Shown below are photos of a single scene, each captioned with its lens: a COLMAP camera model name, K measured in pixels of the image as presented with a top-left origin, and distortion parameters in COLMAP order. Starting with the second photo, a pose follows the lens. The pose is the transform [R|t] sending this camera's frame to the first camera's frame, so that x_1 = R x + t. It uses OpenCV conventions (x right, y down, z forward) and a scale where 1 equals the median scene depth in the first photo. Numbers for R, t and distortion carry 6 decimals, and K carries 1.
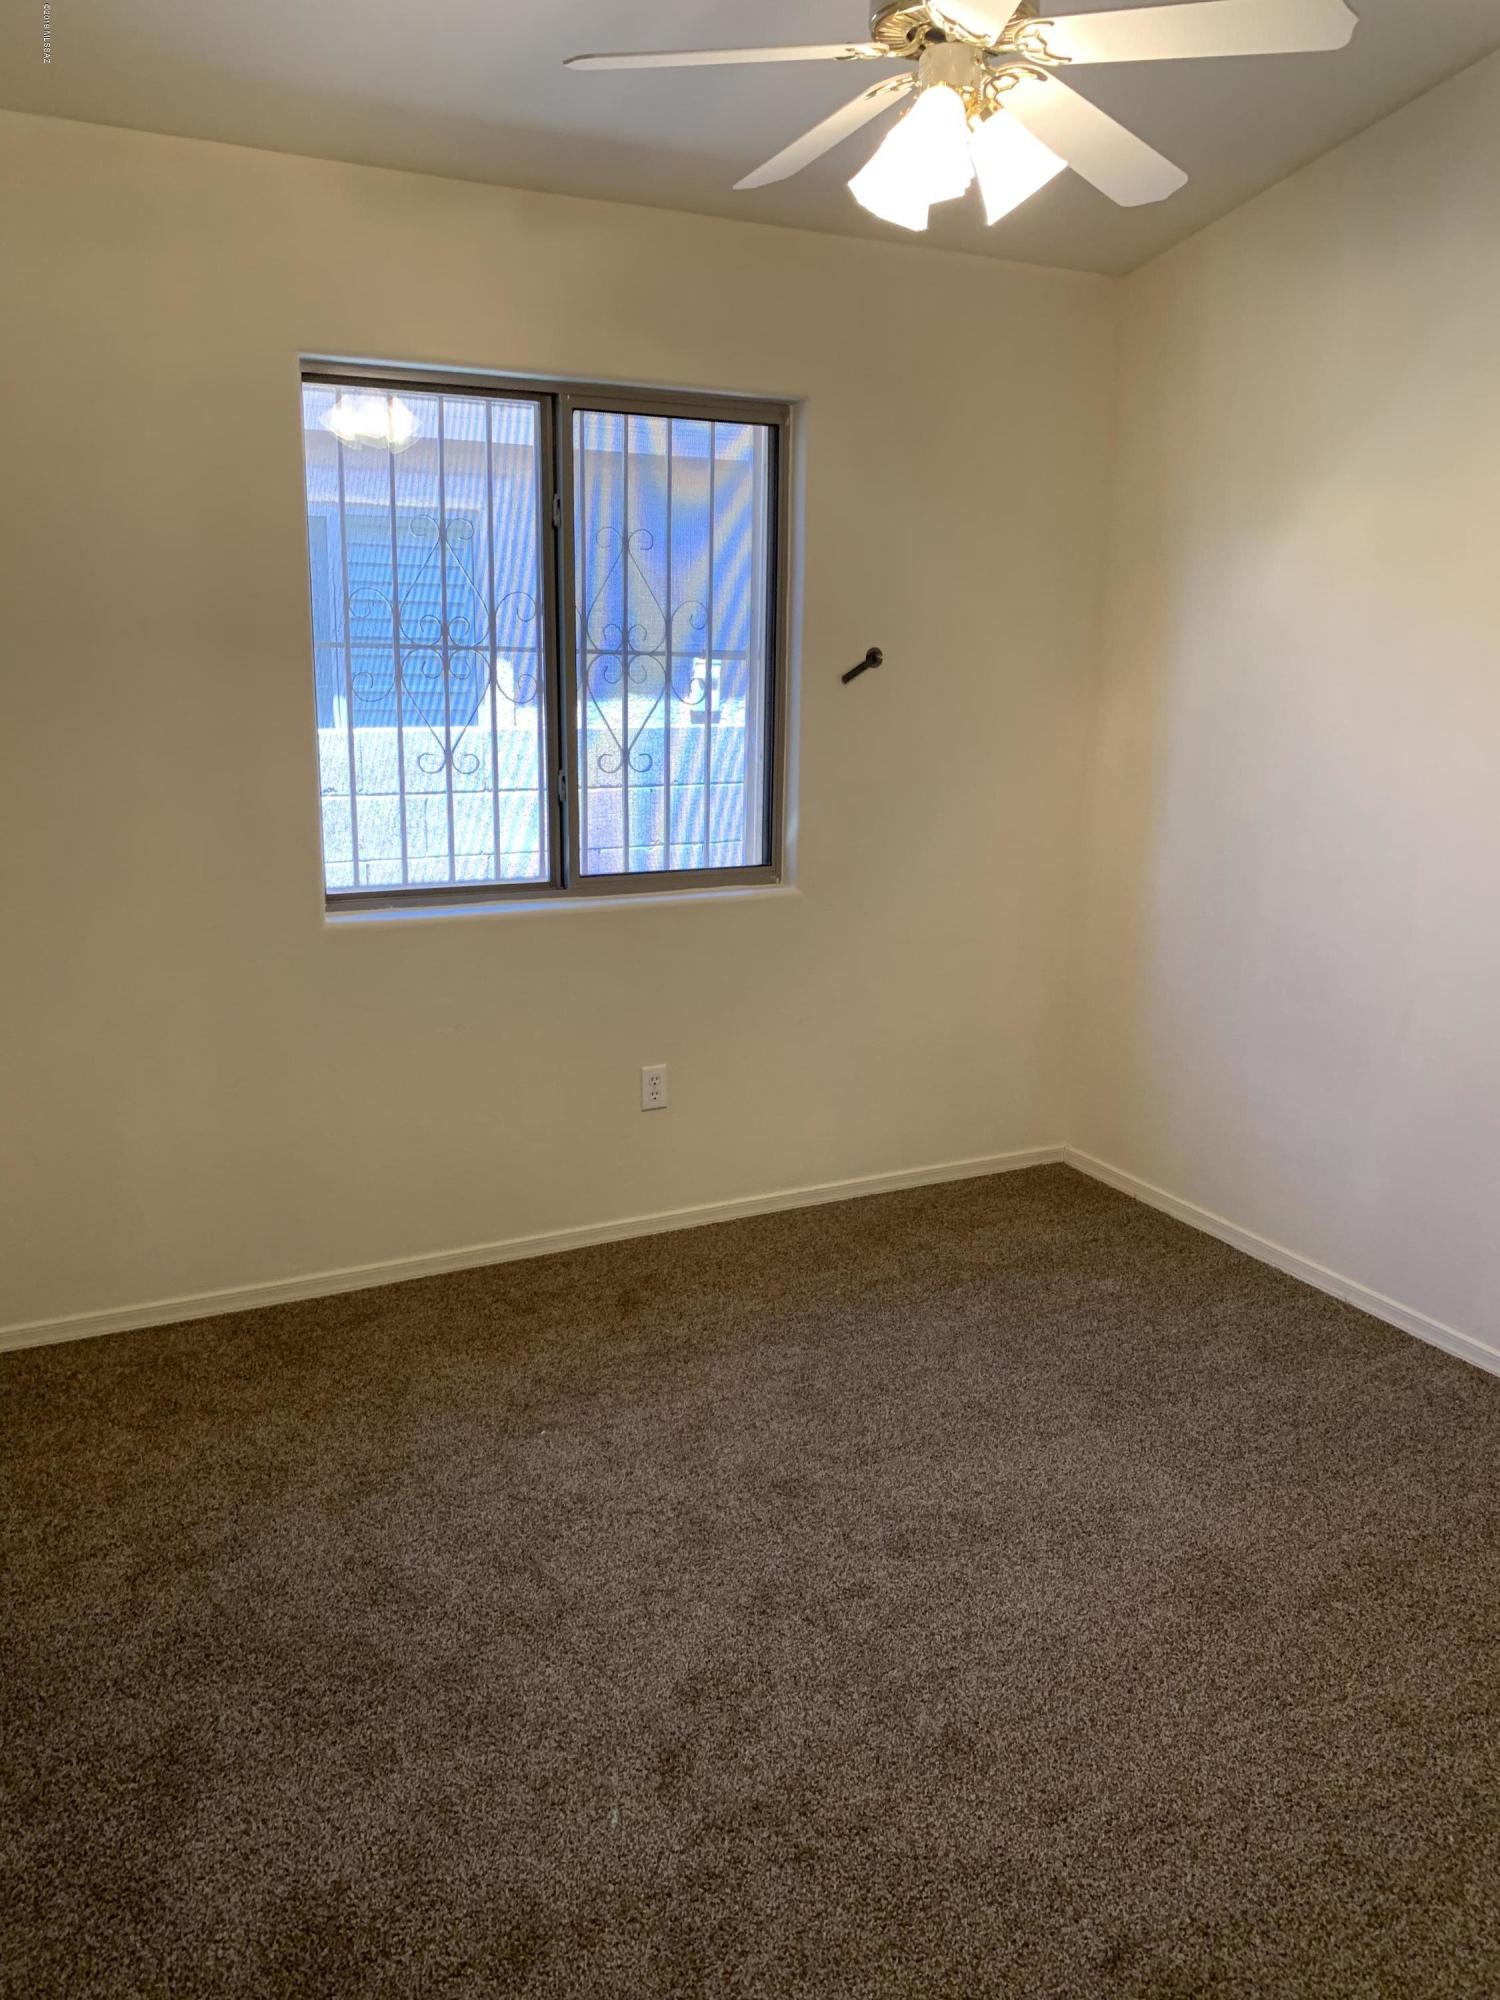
lens RADIAL K [[1517.9, 0, 744.1], [0, 1517.9, 964.7], [0, 0, 1]] dist [0.002149, -0.000078]
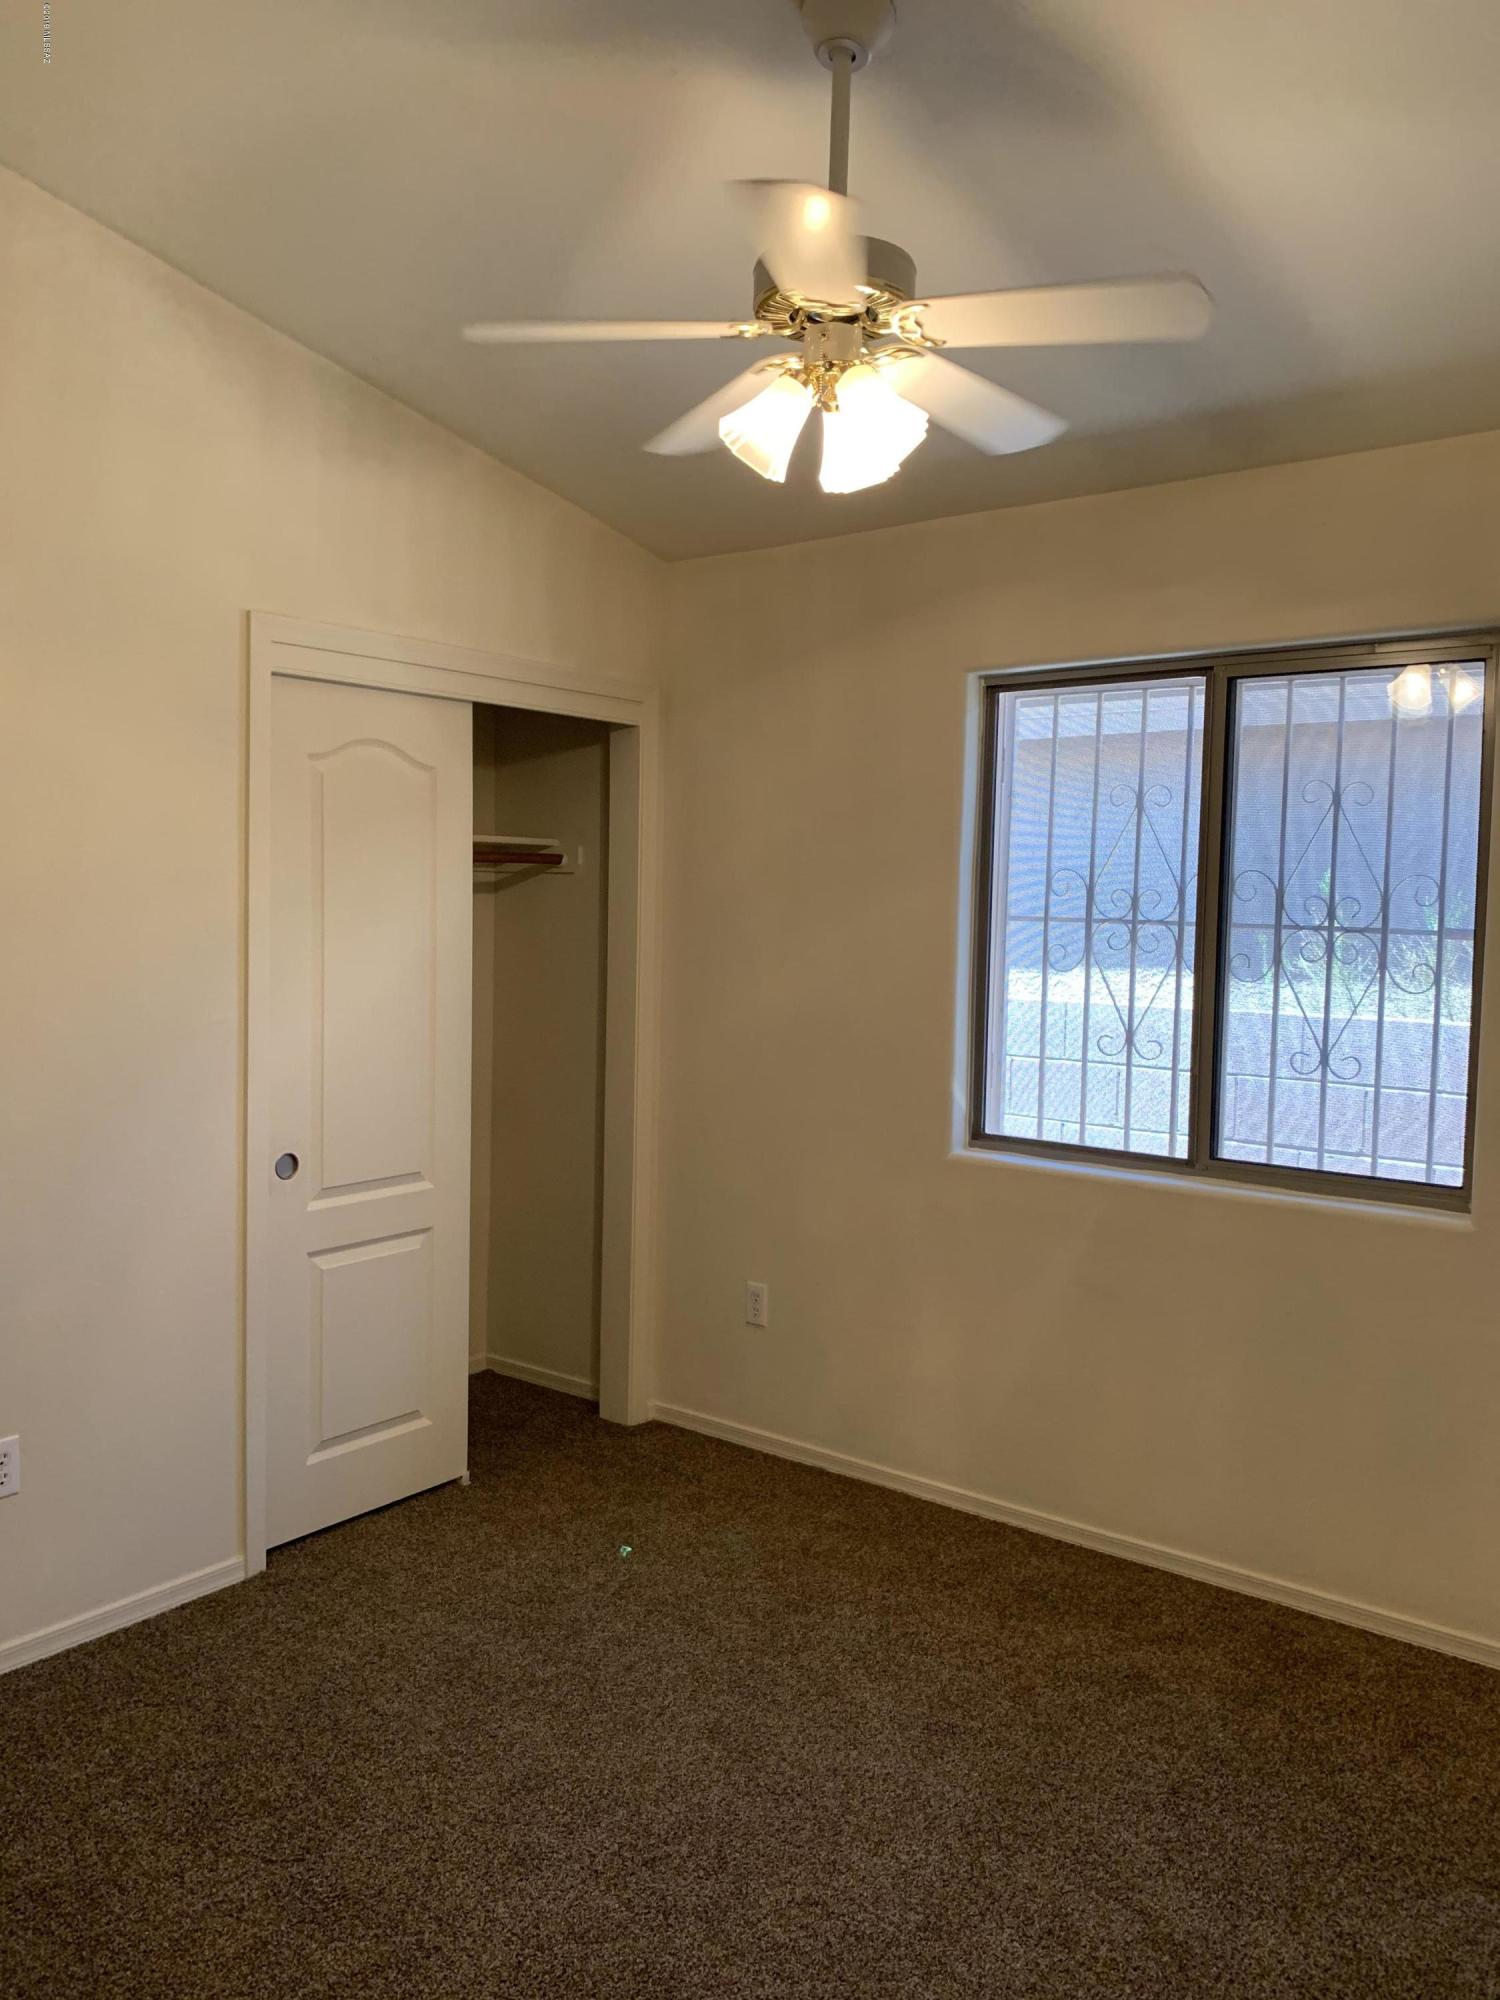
lens RADIAL K [[1552.2, 0, 745.4], [0, 1552.2, 944.9], [0, 0, 1]] dist [0.008890, 0.001050]
pose [[0.431741, 0.035725, -0.901290, 0.656950], [-0.216941, 0.973997, -0.065313, -0.066788], [0.875521, 0.223724, 0.428265, 0.335969]]
